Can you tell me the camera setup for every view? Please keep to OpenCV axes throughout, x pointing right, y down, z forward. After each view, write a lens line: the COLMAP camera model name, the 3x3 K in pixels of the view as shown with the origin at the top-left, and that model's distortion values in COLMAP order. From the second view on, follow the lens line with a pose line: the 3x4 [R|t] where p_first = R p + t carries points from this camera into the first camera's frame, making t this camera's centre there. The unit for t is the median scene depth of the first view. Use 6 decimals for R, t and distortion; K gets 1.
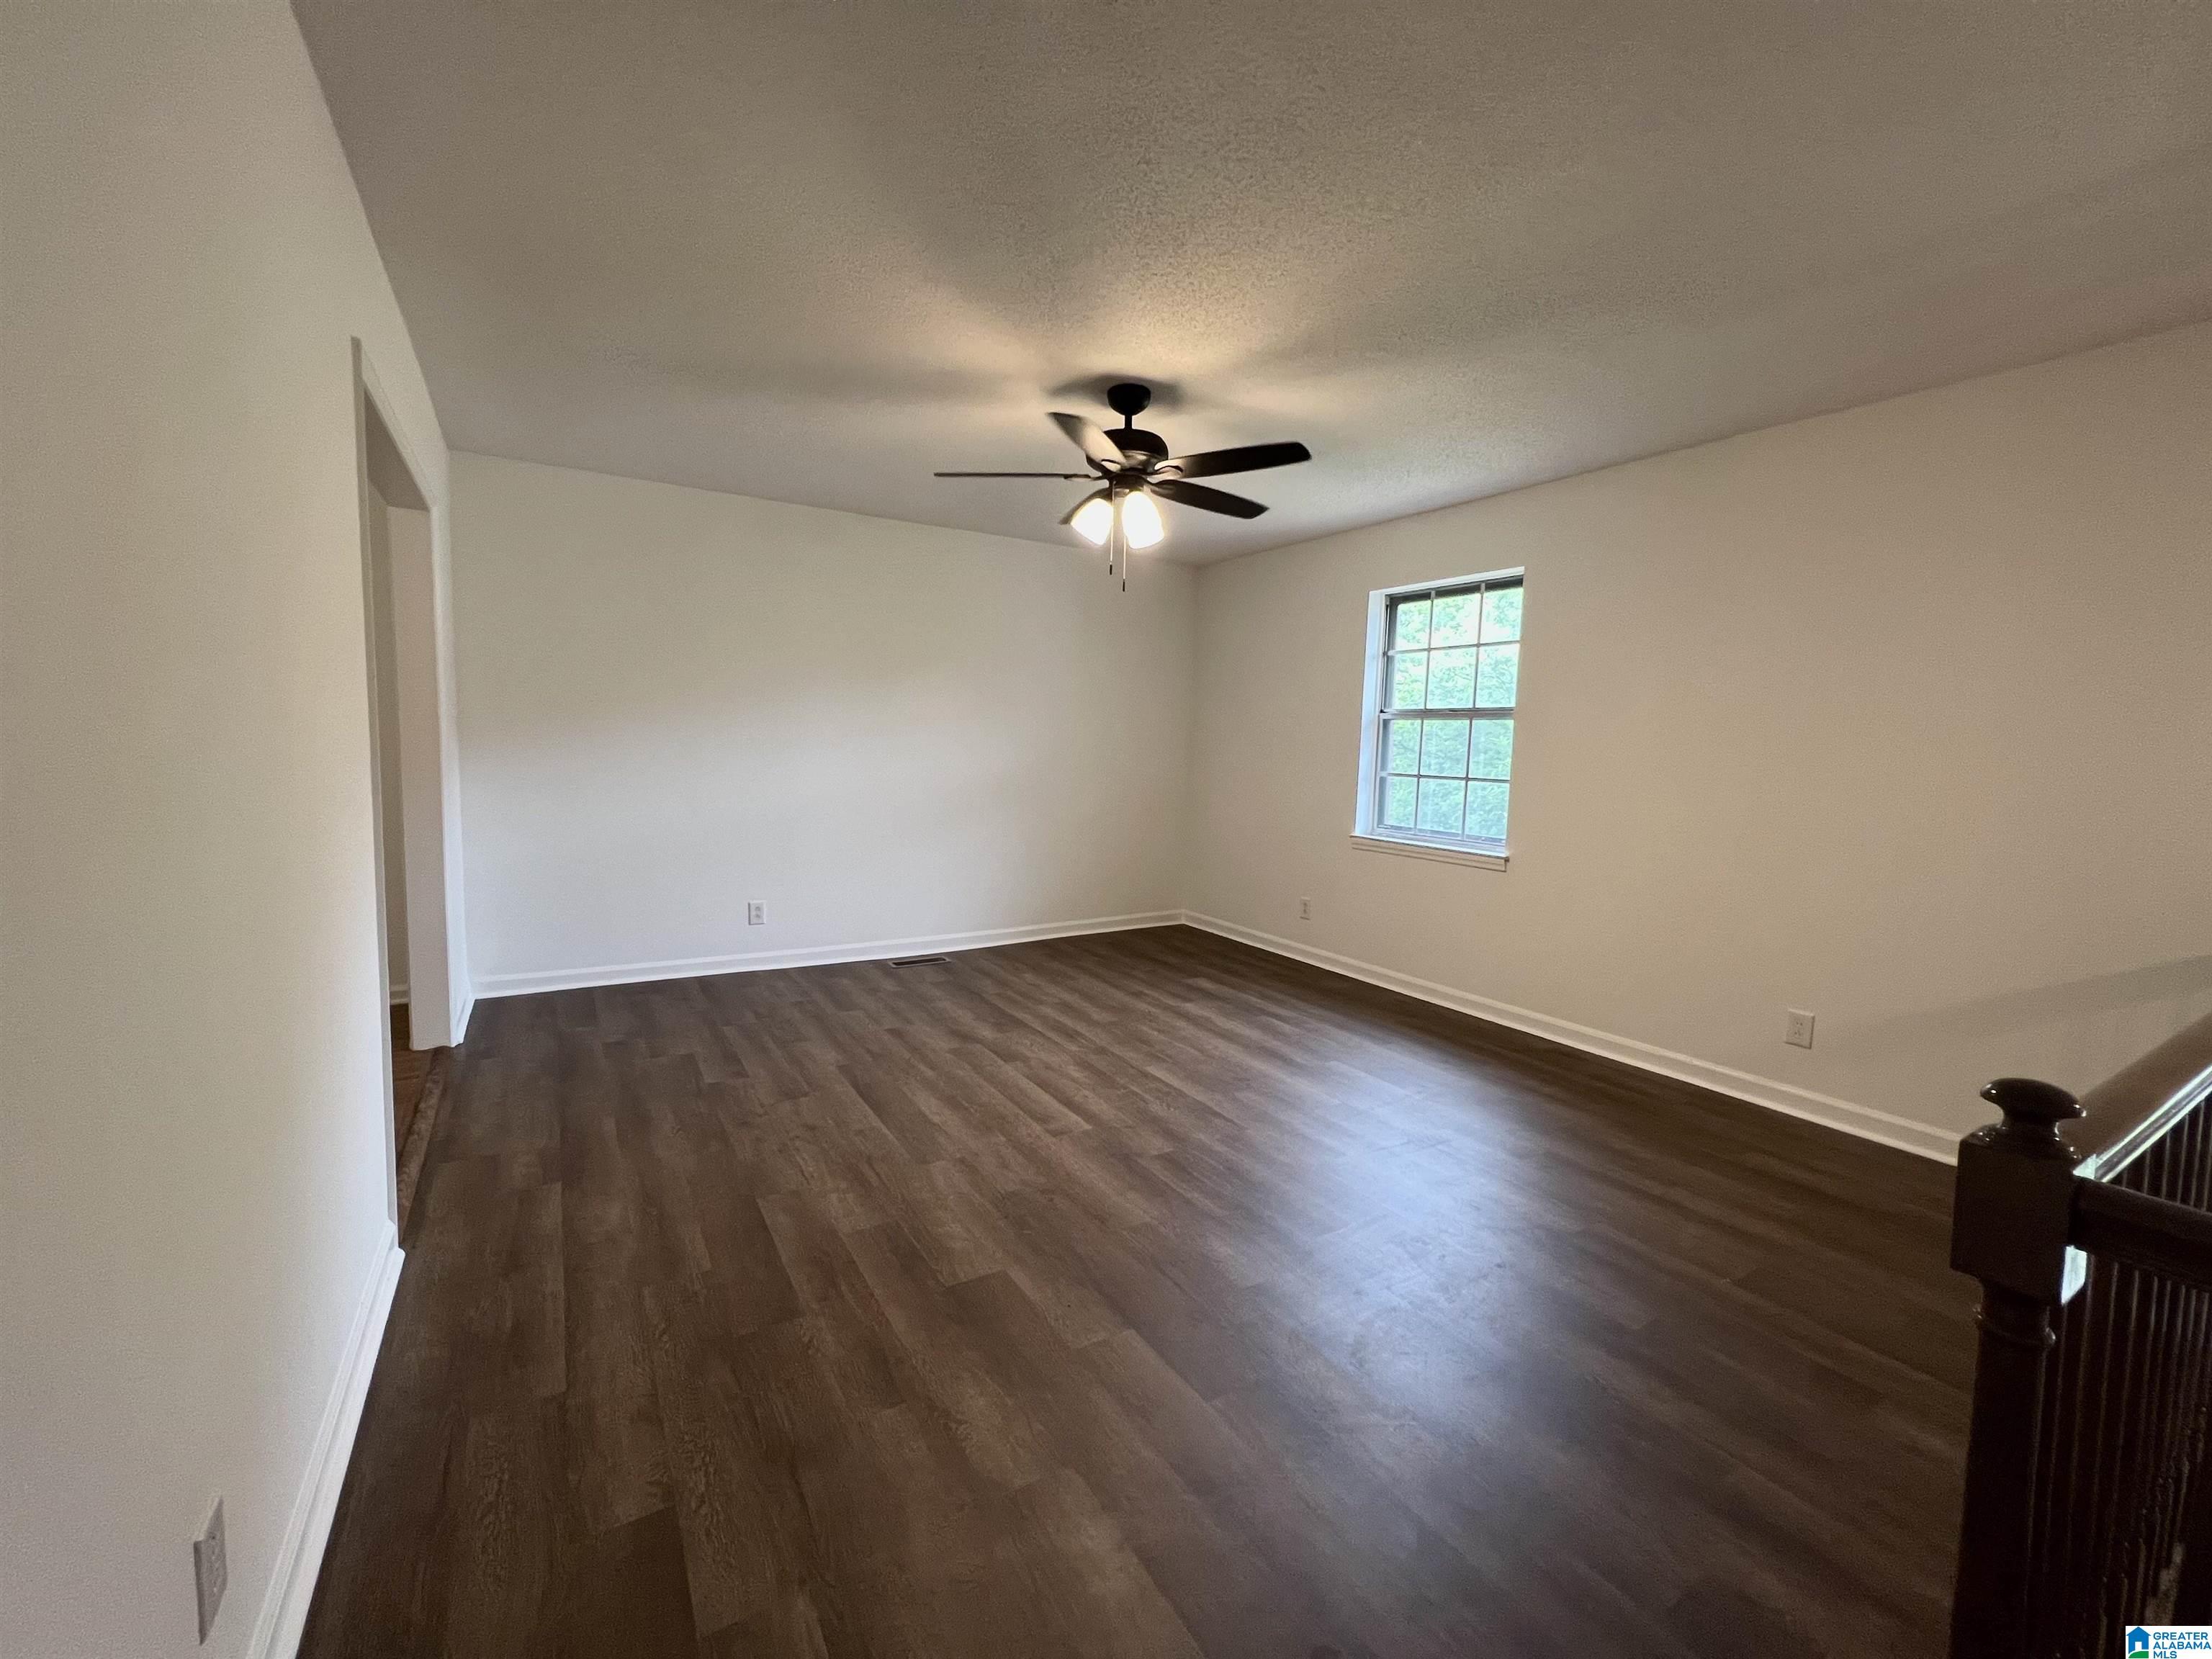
lens RADIAL K [[888.0, 0, 1103.6], [0, 888.0, 832.6], [0, 0, 1]] dist [-0.002566, -0.000335]
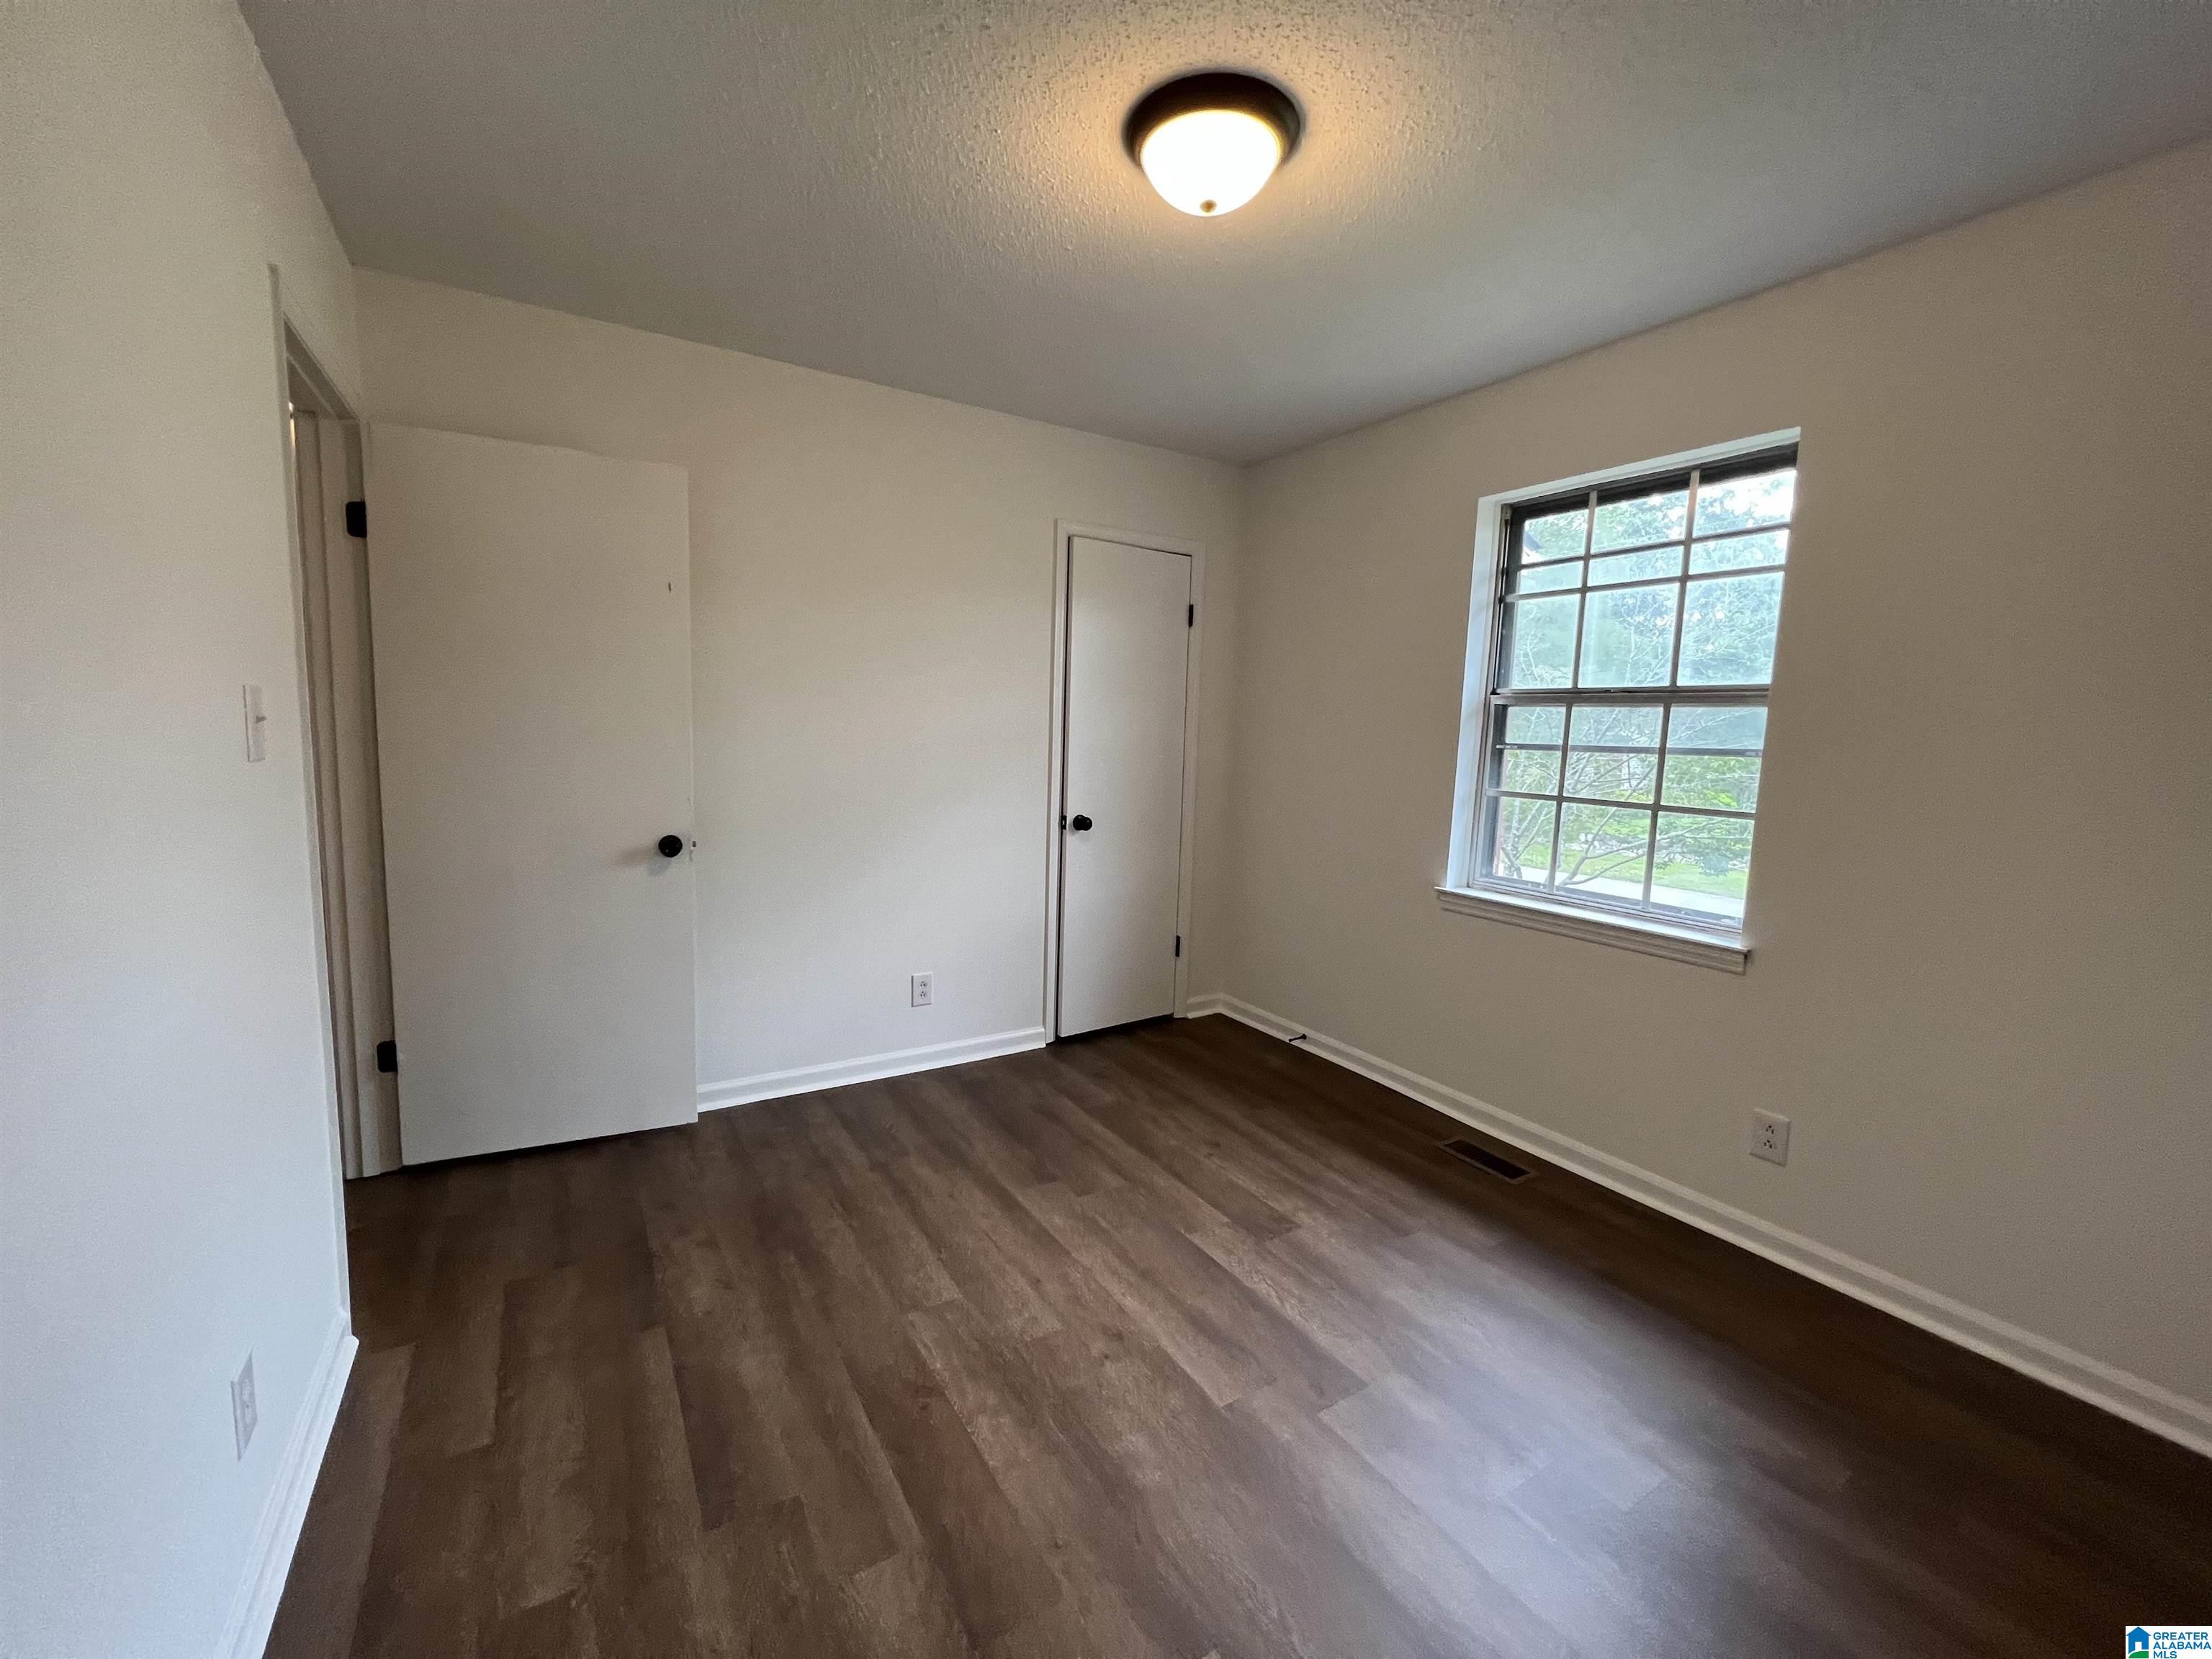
lens RADIAL K [[888.0, 0, 1093.9], [0, 888.0, 827.1], [0, 0, 1]] dist [-0.002566, -0.000335]
pose [[0.999999, 0.000591, 0.000945, 0.032532], [-0.000603, 0.999918, 0.012773, -0.050972], [-0.000938, -0.012773, 0.999918, 0.382848]]
